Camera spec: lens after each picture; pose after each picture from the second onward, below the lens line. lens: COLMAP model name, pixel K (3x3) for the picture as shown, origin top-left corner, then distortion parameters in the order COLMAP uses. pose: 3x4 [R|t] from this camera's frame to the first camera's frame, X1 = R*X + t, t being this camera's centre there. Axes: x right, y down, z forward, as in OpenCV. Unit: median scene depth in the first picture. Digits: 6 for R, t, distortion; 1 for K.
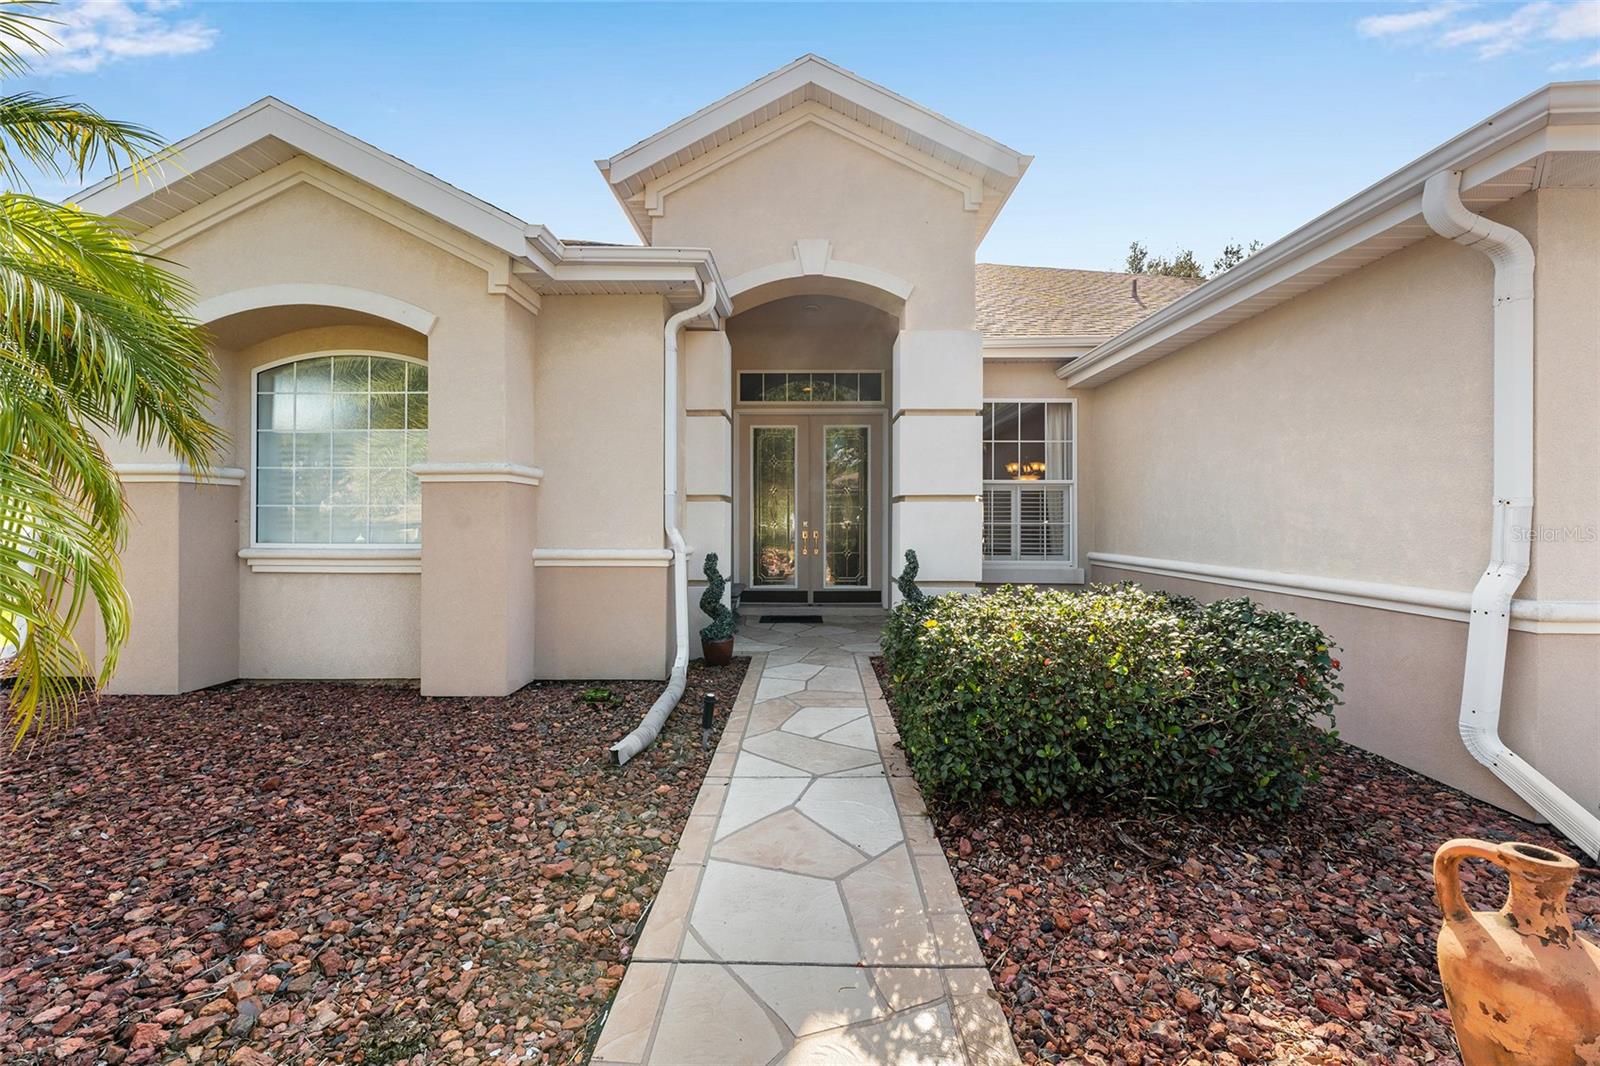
lens RADIAL K [[617.6, 0, 800.2], [0, 617.6, 520.5], [0, 0, 1]] dist [-0.002998, -0.000104]
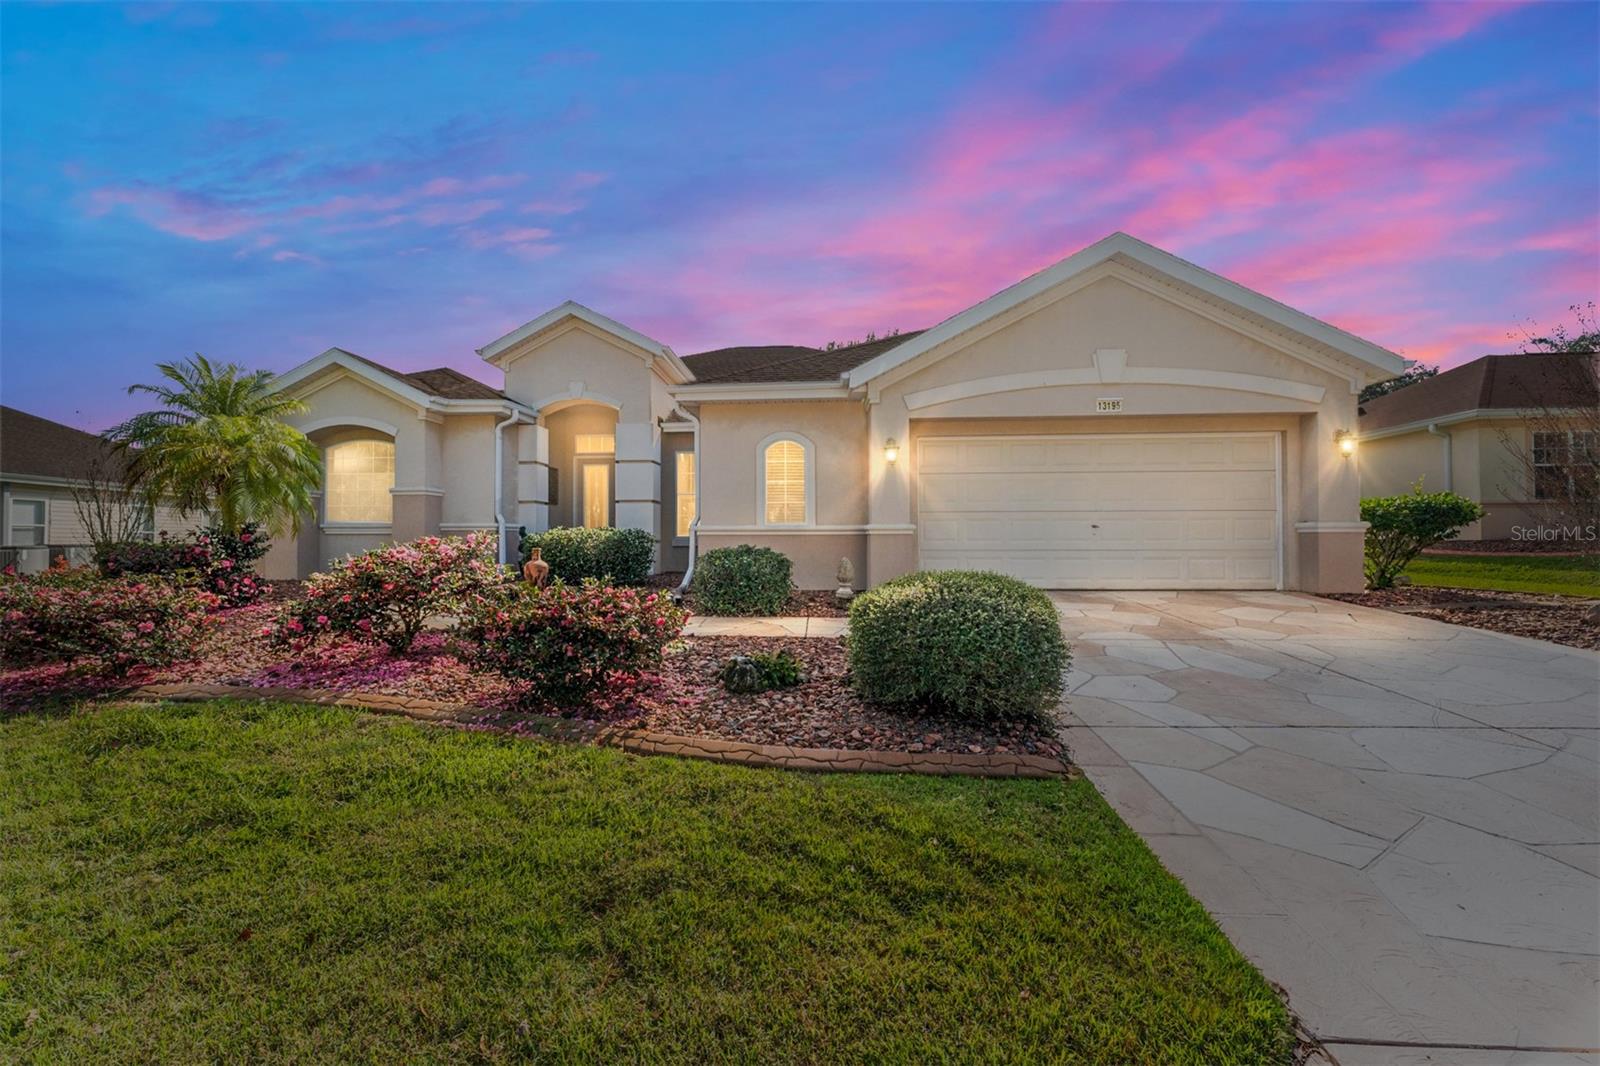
lens RADIAL K [[617.6, 0, 793.4], [0, 617.6, 538.1], [0, 0, 1]] dist [-0.002998, -0.000104]
pose [[0.999328, -0.000912, -0.036656, 1.019529], [0.000515, 0.999941, -0.010848, 0.130888], [0.036664, 0.010822, 0.999269, -1.328209]]
